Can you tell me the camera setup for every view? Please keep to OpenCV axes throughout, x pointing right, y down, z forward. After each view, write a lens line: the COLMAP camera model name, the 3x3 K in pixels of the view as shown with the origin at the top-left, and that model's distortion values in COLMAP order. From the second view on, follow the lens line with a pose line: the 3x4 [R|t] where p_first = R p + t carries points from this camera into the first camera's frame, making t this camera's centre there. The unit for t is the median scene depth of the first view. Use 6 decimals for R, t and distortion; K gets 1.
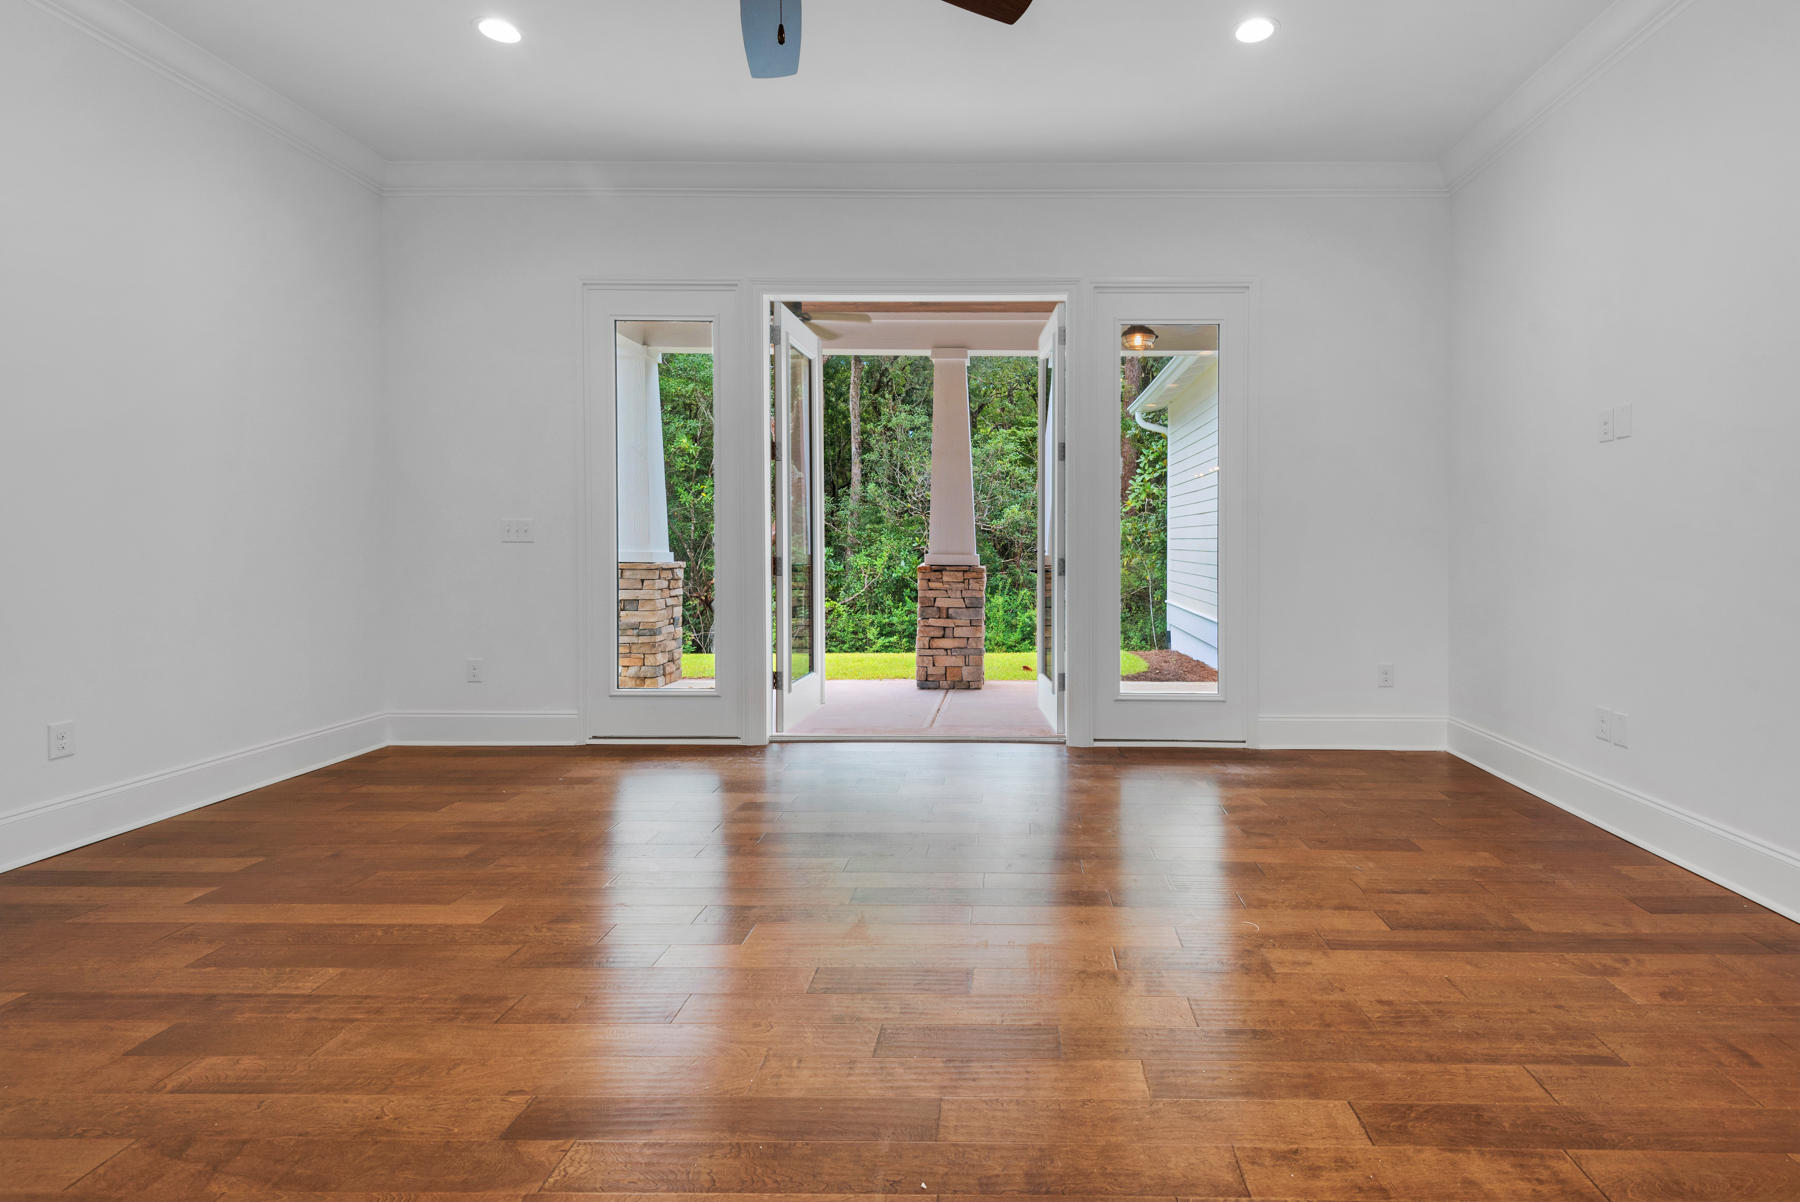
lens RADIAL K [[832.8, 0, 1026.0], [0, 832.8, 539.2], [0, 0, 1]] dist [0.023054, -0.010202]
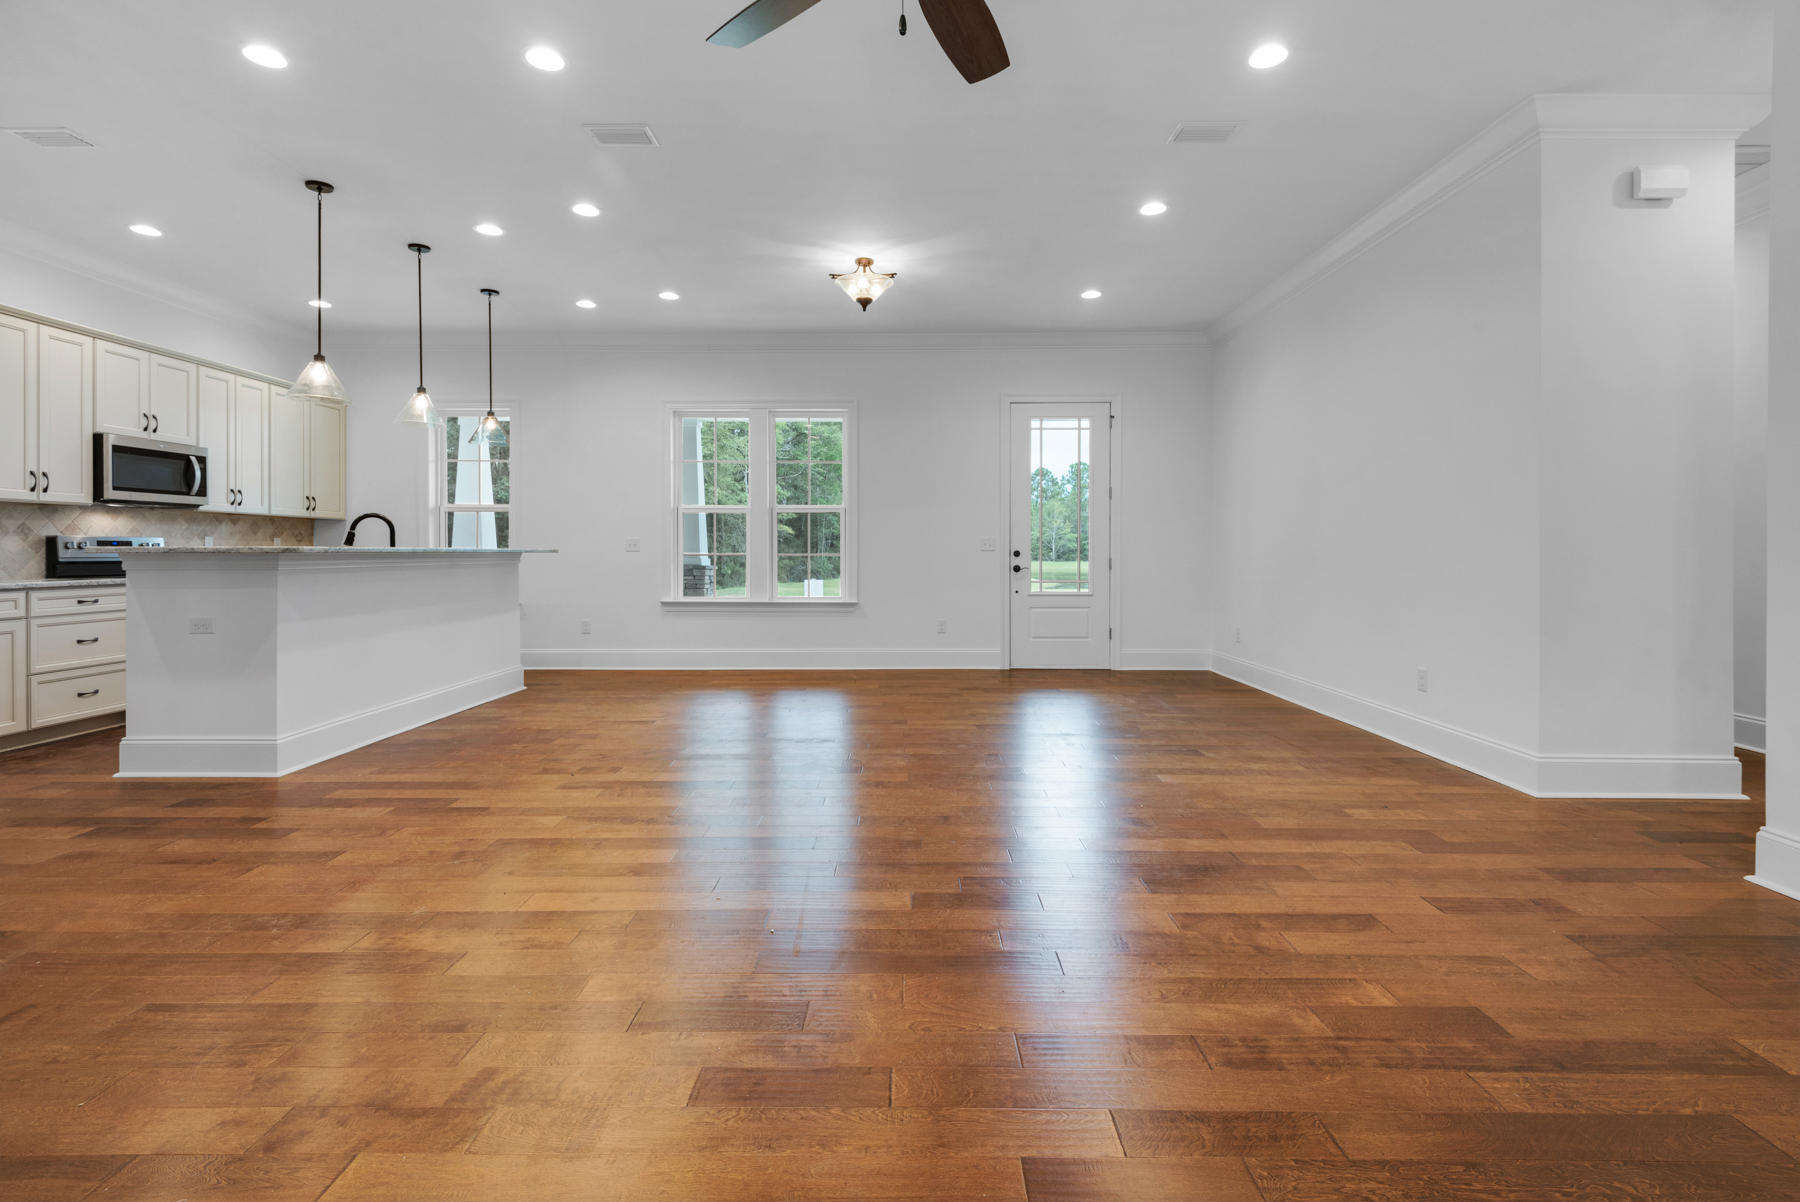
lens RADIAL K [[832.8, 0, 912.4], [0, 832.8, 551.1], [0, 0, 1]] dist [0.023054, -0.010202]
pose [[-0.999731, -0.003879, -0.022857, -0.078907], [-0.003884, 0.999992, 0.000159, 0.000184], [0.022856, 0.000248, -0.999739, 0.576454]]
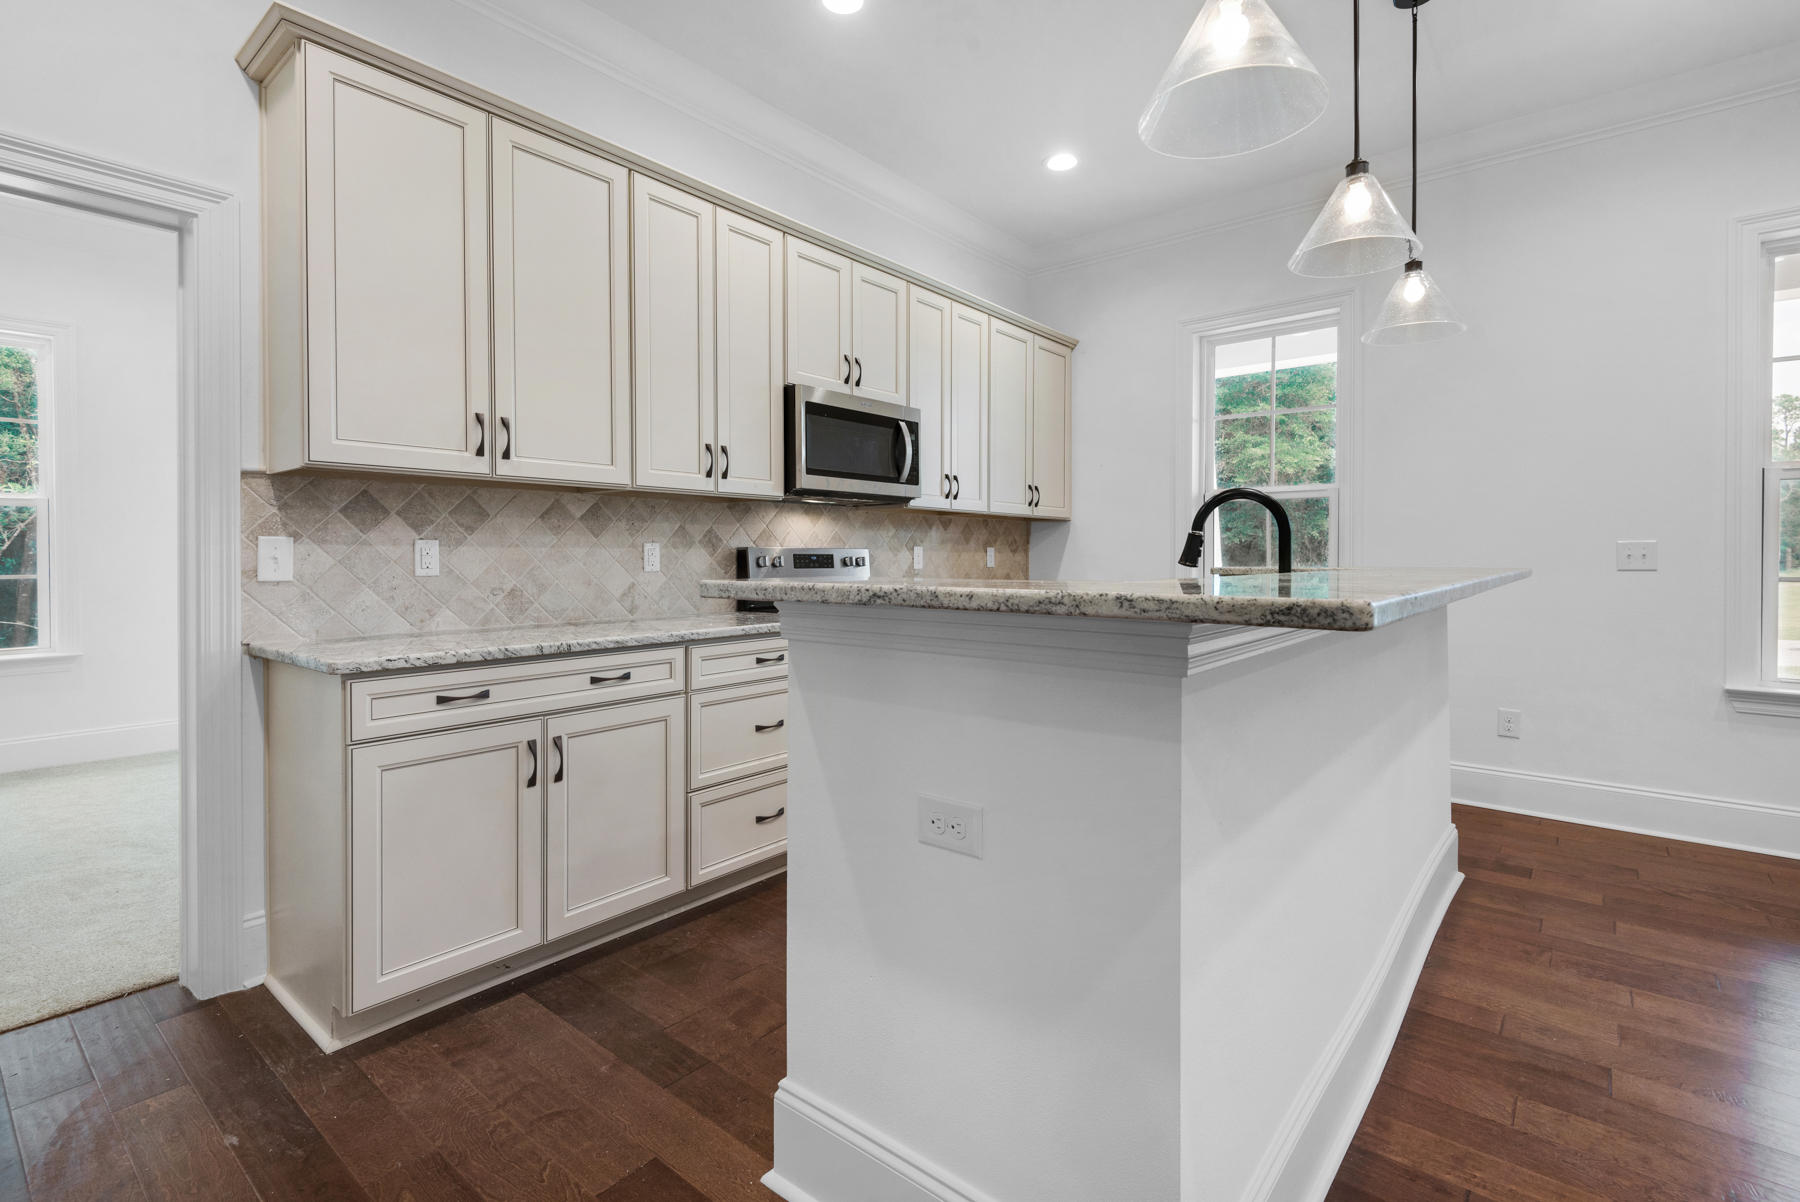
lens RADIAL K [[832.8, 0, 907.1], [0, 832.8, 556.9], [0, 0, 1]] dist [0.023054, -0.010202]
pose [[-0.783463, -0.003692, 0.621427, 0.307350], [-0.003091, 0.999993, 0.002044, -0.006761], [-0.621431, -0.000319, -0.783469, 0.109905]]
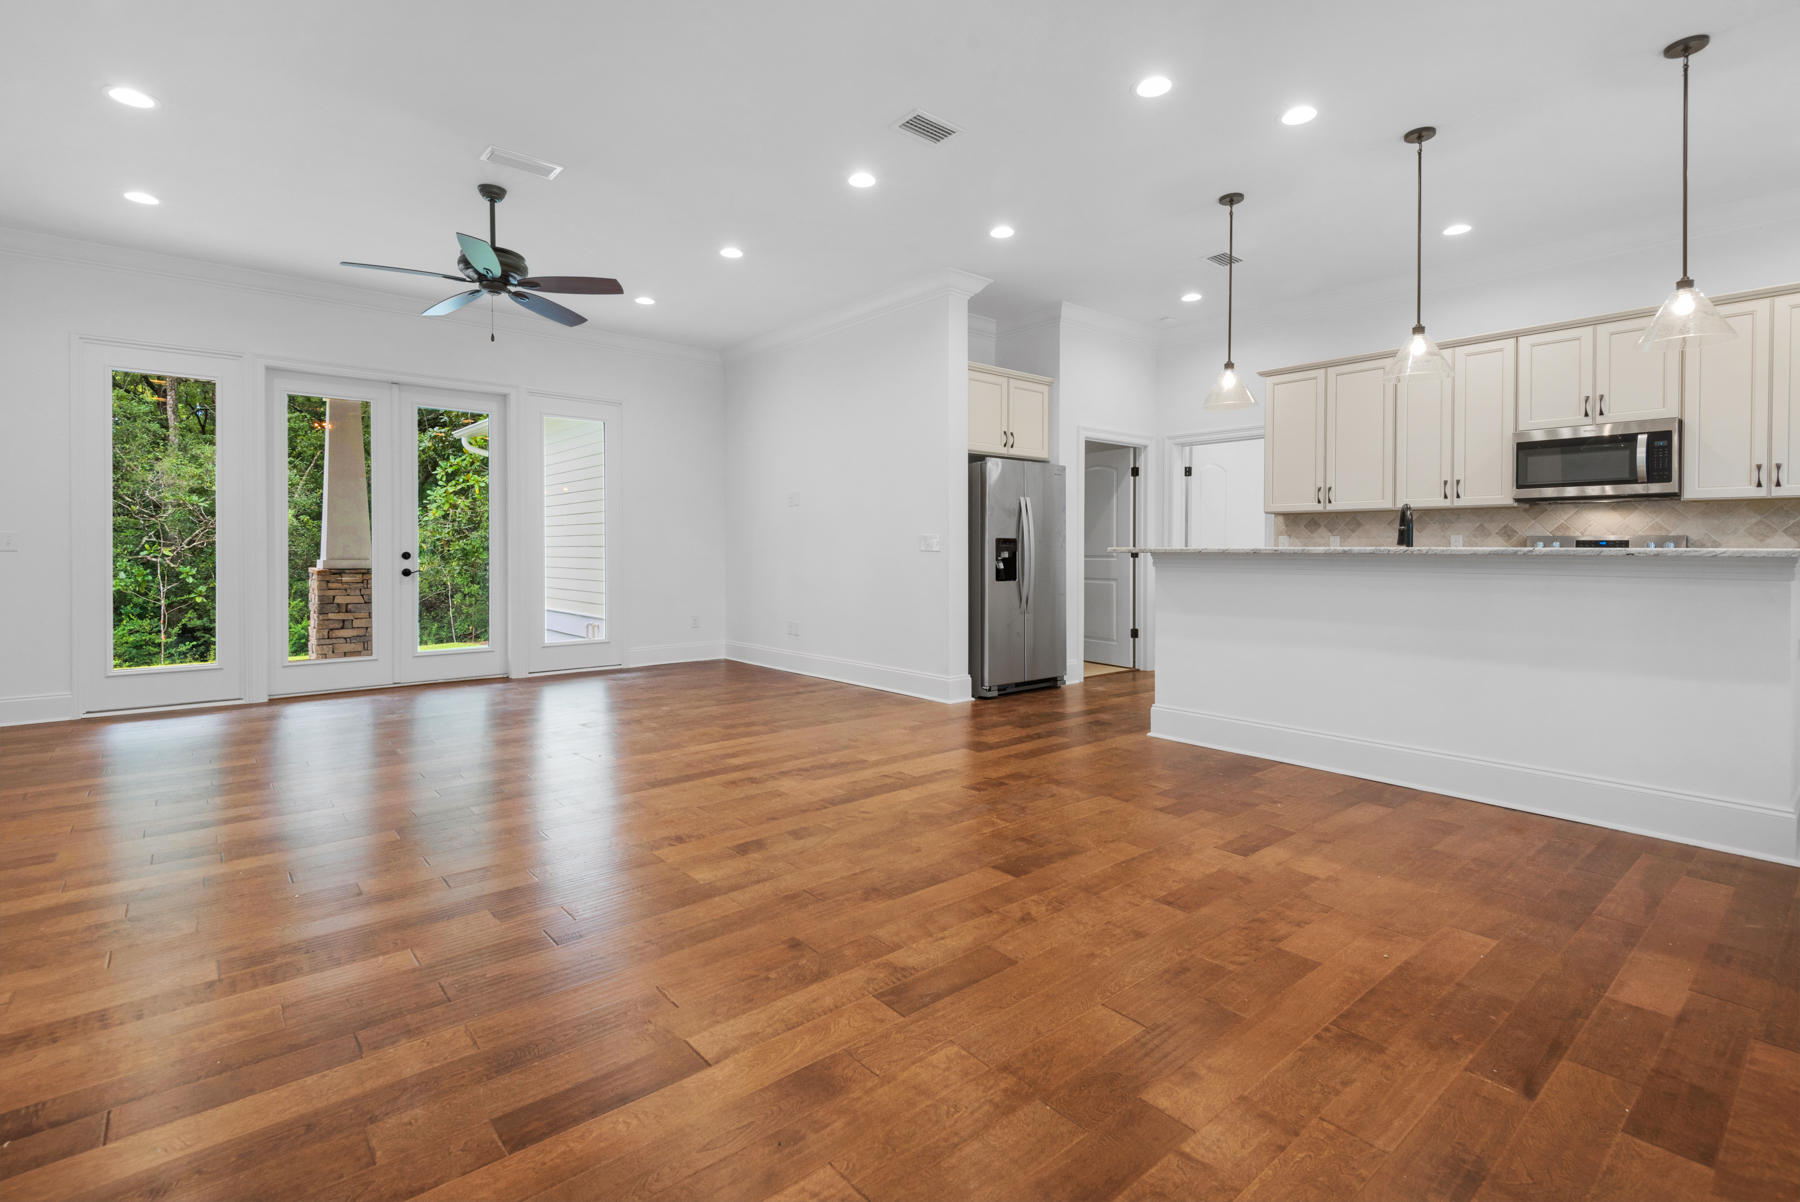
lens RADIAL K [[832.8, 0, 890.9], [0, 832.8, 553.7], [0, 0, 1]] dist [0.023054, -0.010202]
pose [[0.761143, -0.006086, 0.648556, -0.285100], [0.000245, 0.999959, 0.009096, -0.001873], [-0.648584, -0.006764, 0.761113, -0.450979]]
